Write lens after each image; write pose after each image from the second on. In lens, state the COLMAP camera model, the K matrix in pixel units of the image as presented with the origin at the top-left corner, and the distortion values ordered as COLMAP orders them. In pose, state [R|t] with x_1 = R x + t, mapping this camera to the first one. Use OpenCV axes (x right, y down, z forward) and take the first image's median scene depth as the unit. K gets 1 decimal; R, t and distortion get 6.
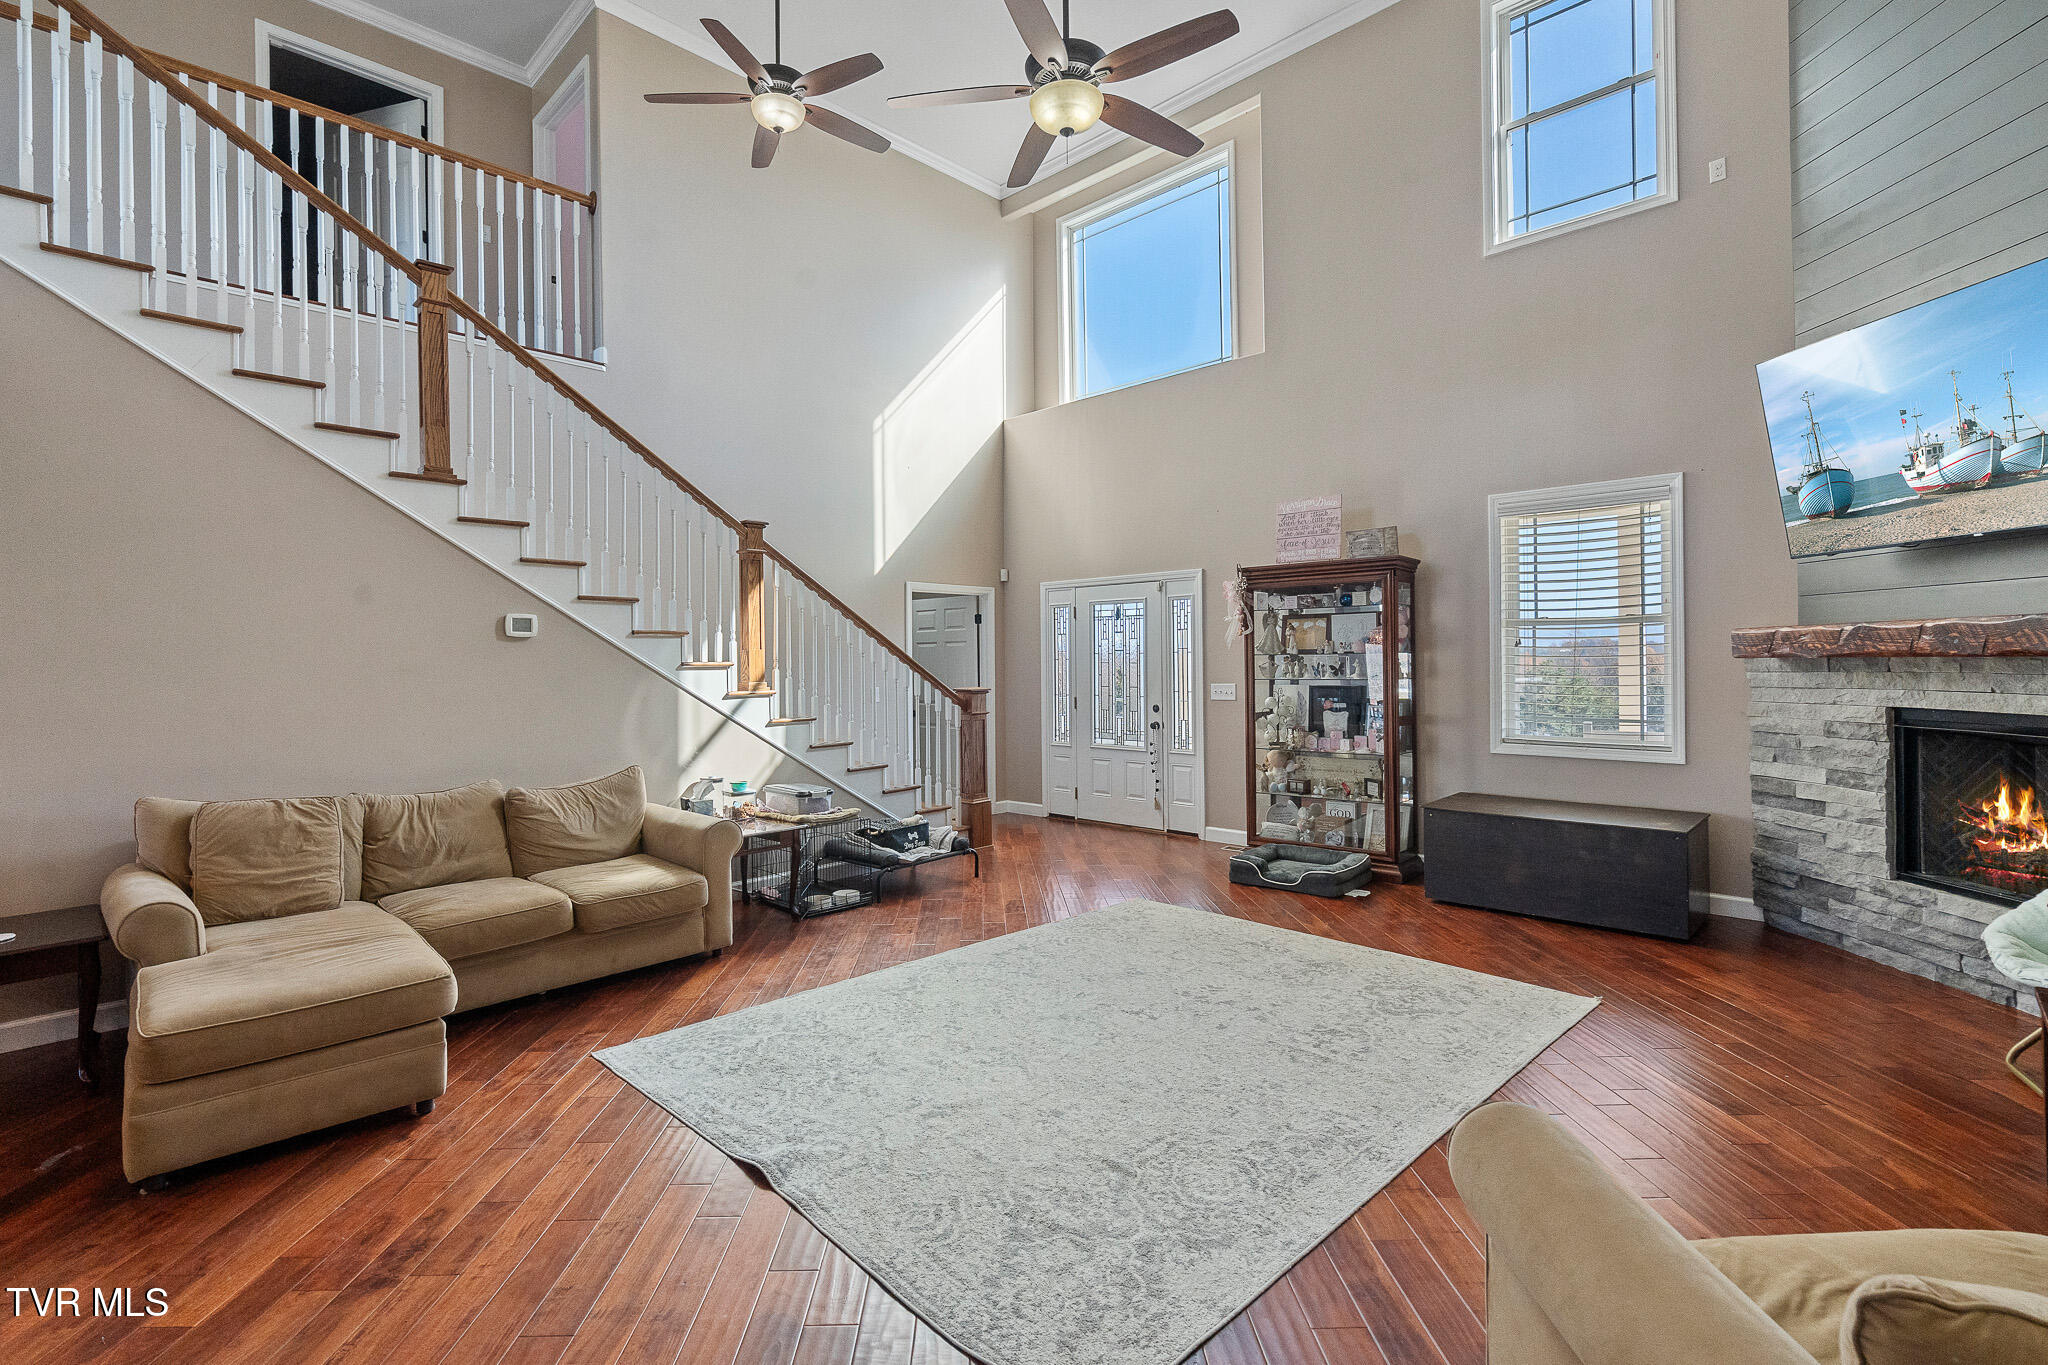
lens RADIAL K [[946.7, 0, 1009.6], [0, 946.7, 659.2], [0, 0, 1]] dist [0.000618, -0.000225]
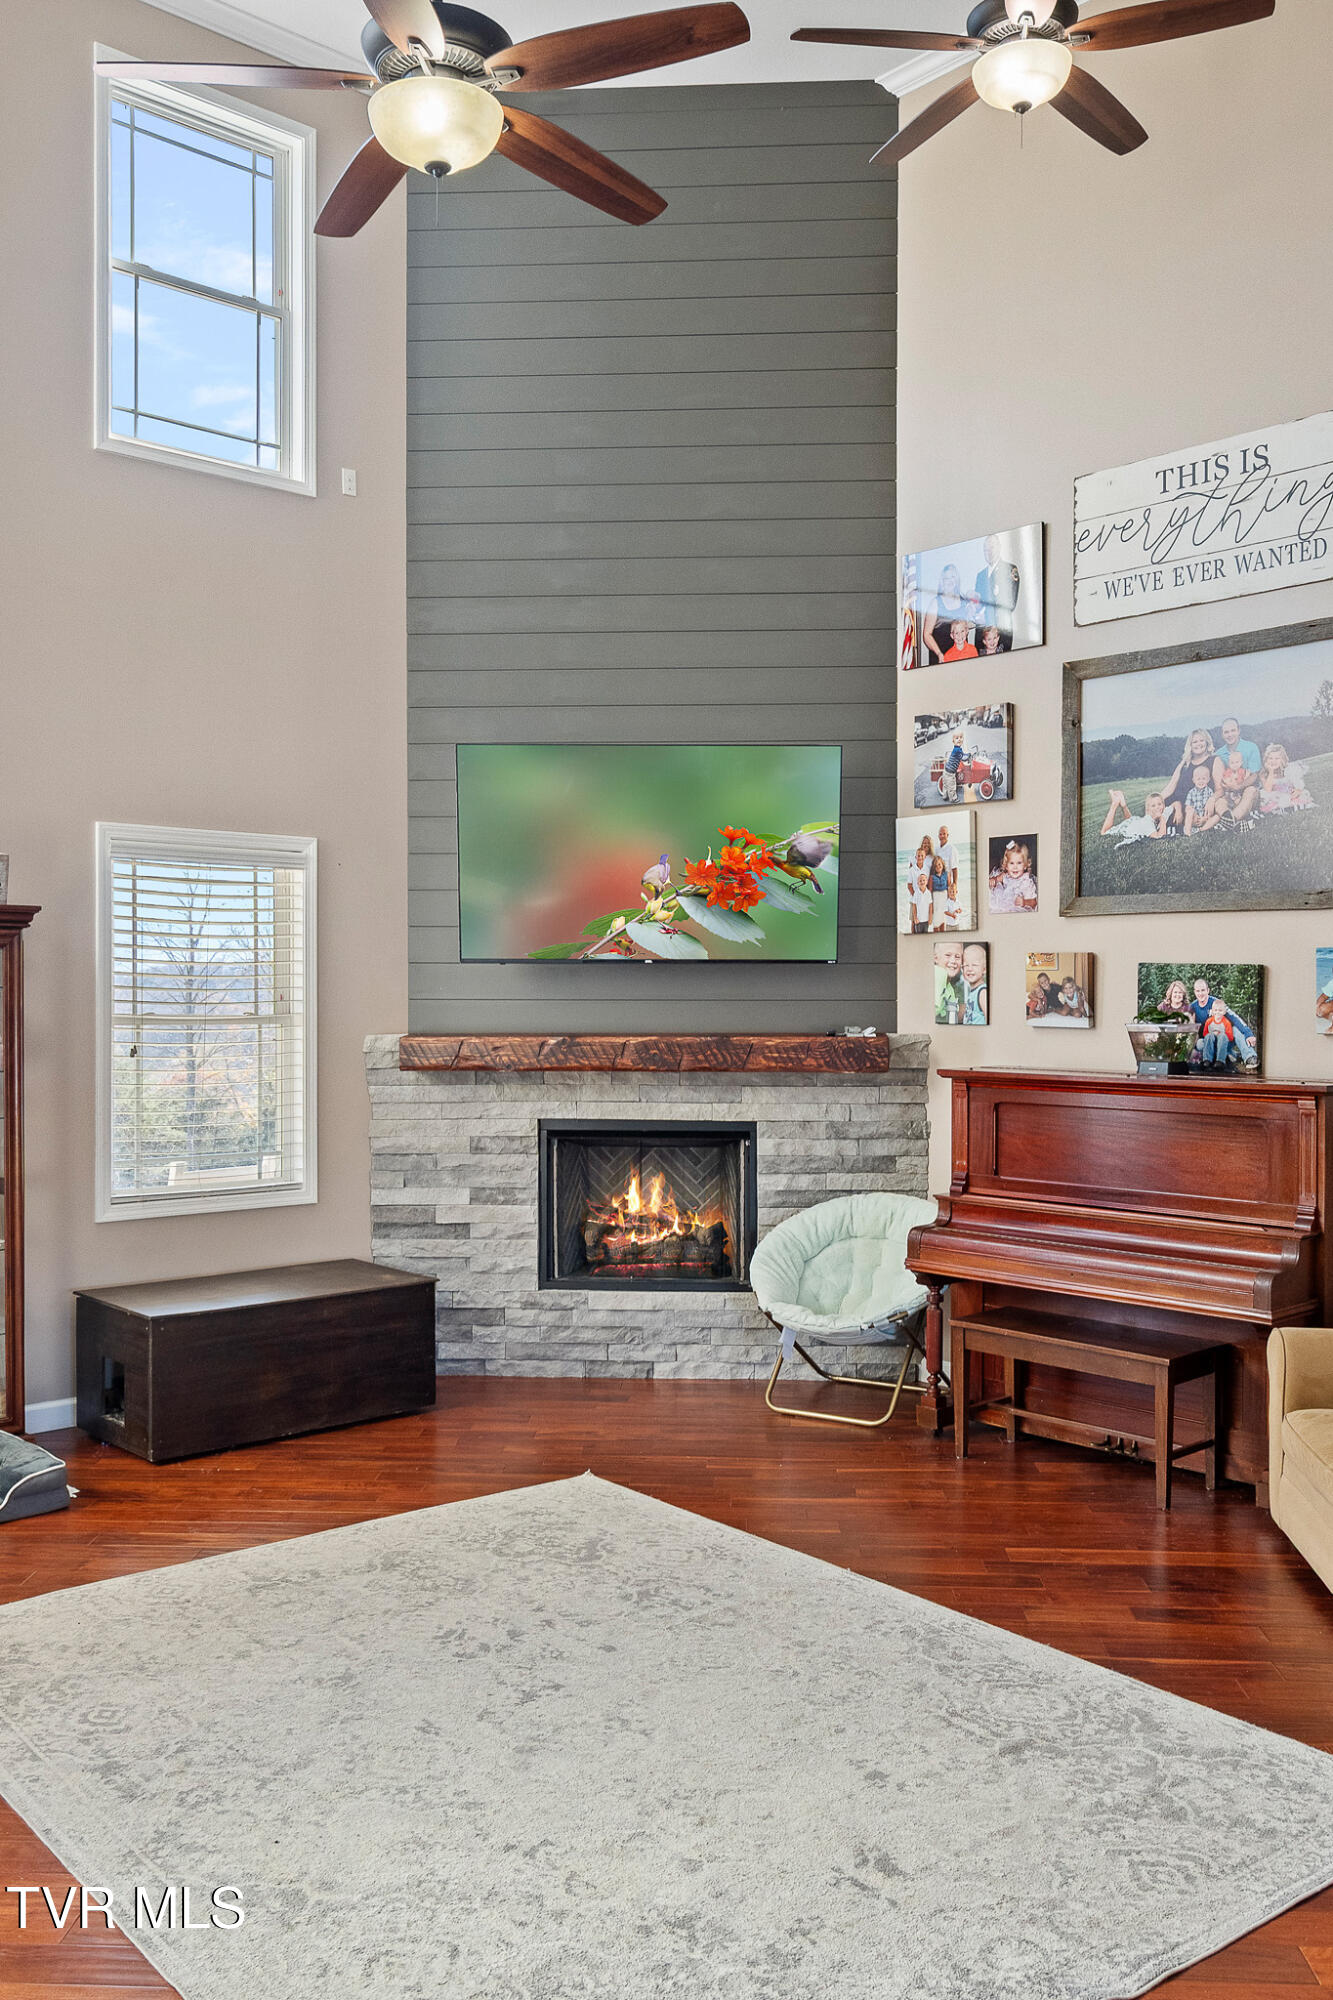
lens RADIAL K [[1689.0, 0, 663.7], [0, 1689.0, 1006.2], [0, 0, 1]] dist [0.008653, -0.008529]
pose [[0.062442, 0.004742, 0.998037, -0.671936], [-0.004358, 0.999980, -0.004479, -0.048636], [-0.998039, -0.004069, 0.062462, 0.594366]]
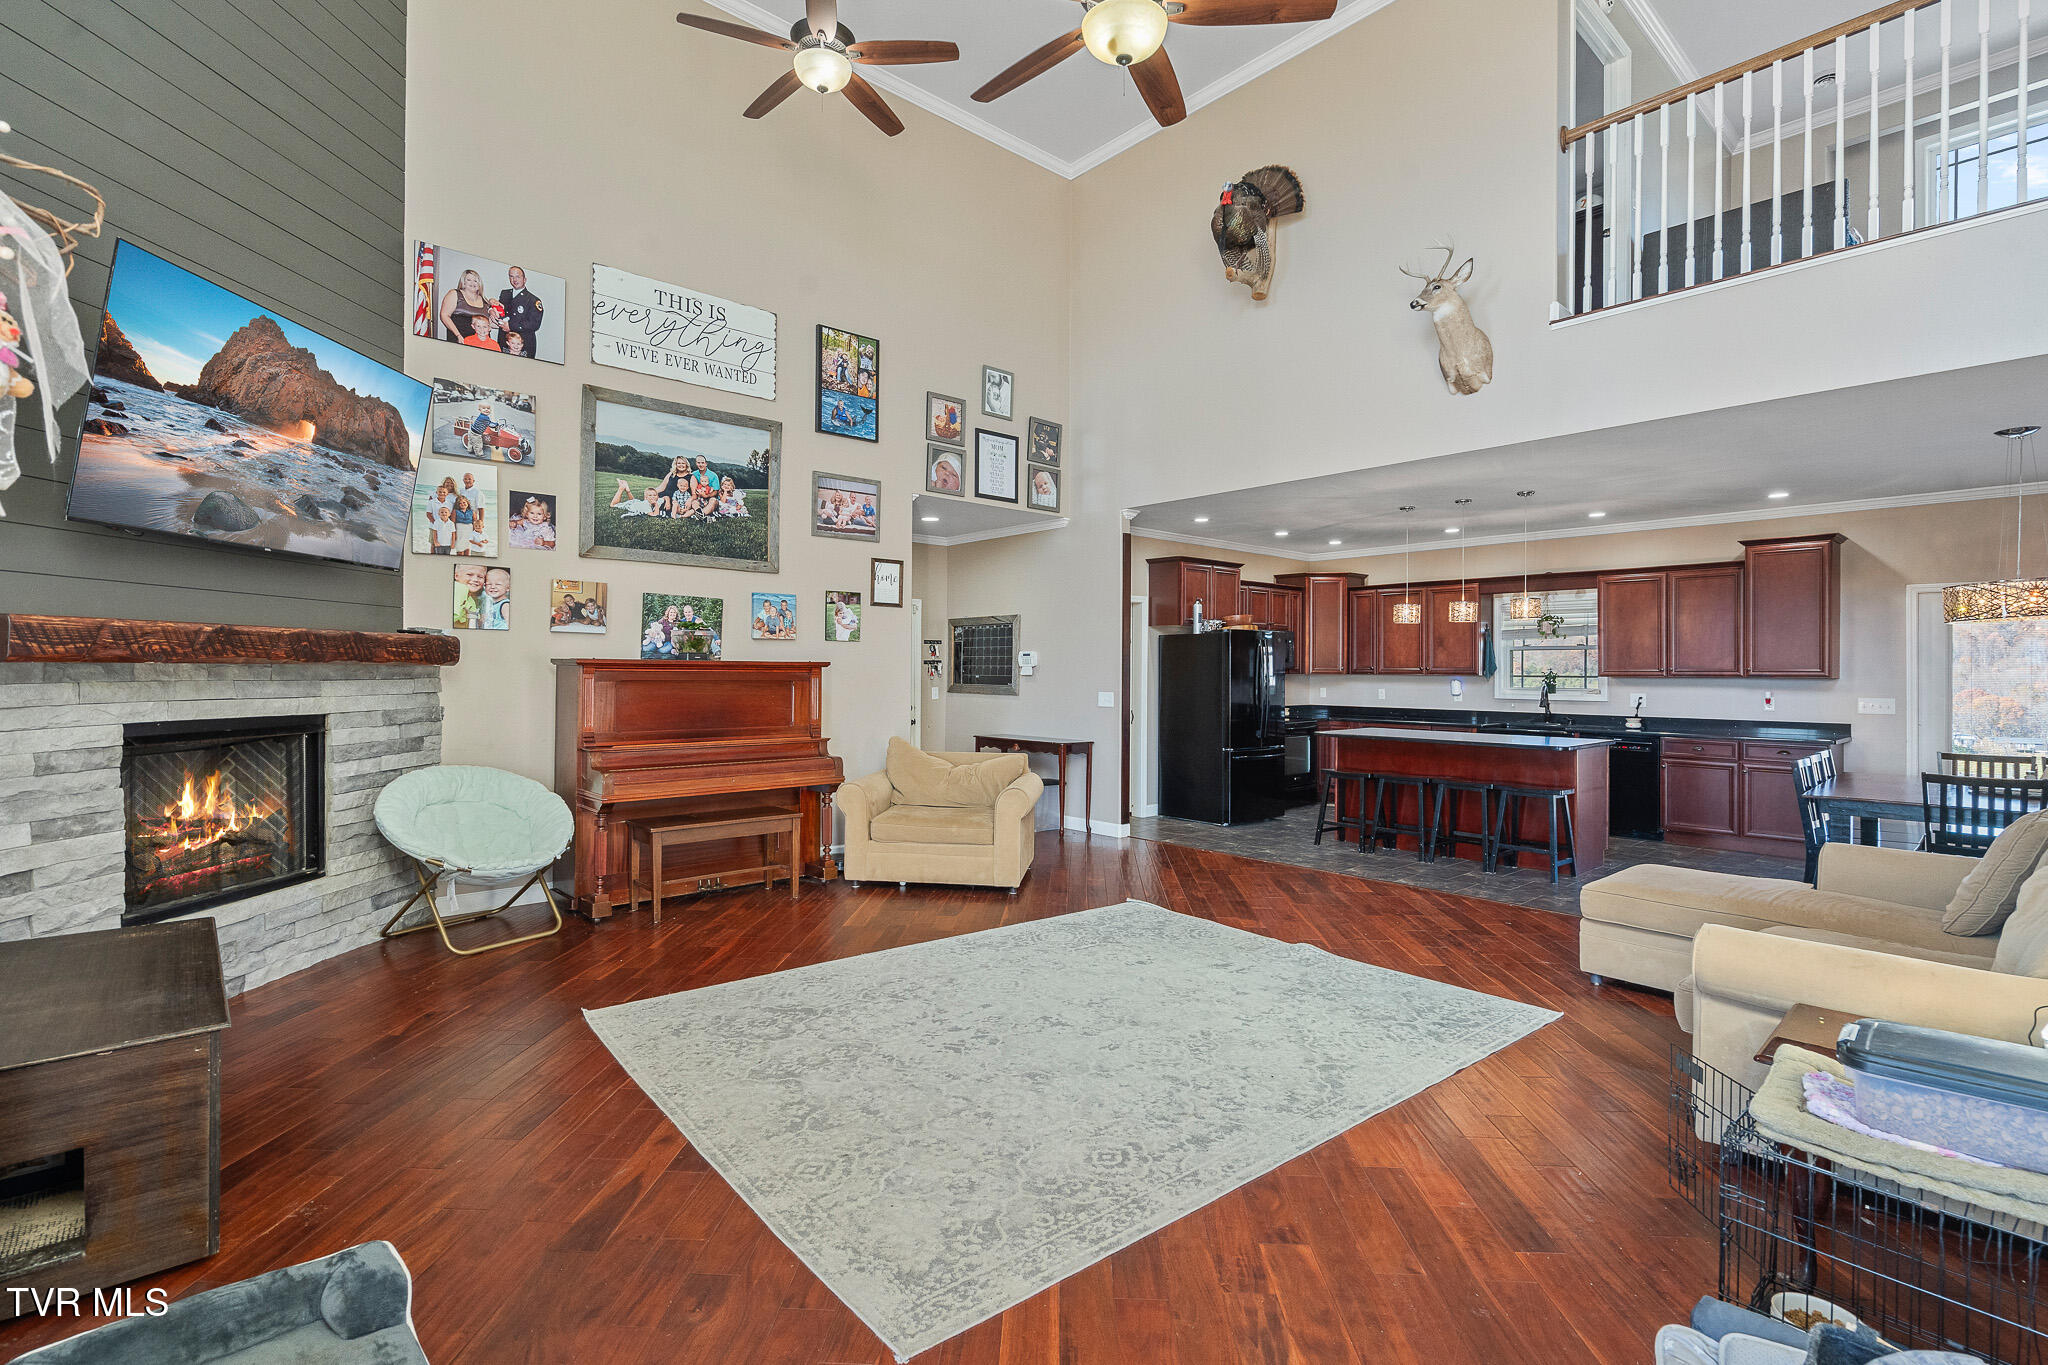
lens RADIAL K [[946.7, 0, 1018.2], [0, 946.7, 666.7], [0, 0, 1]] dist [0.000618, -0.000225]
pose [[-0.997273, 0.007403, 0.073422, 0.071136], [0.006903, 0.999951, -0.007058, 0.009199], [-0.073471, -0.006532, -0.997276, 1.386805]]
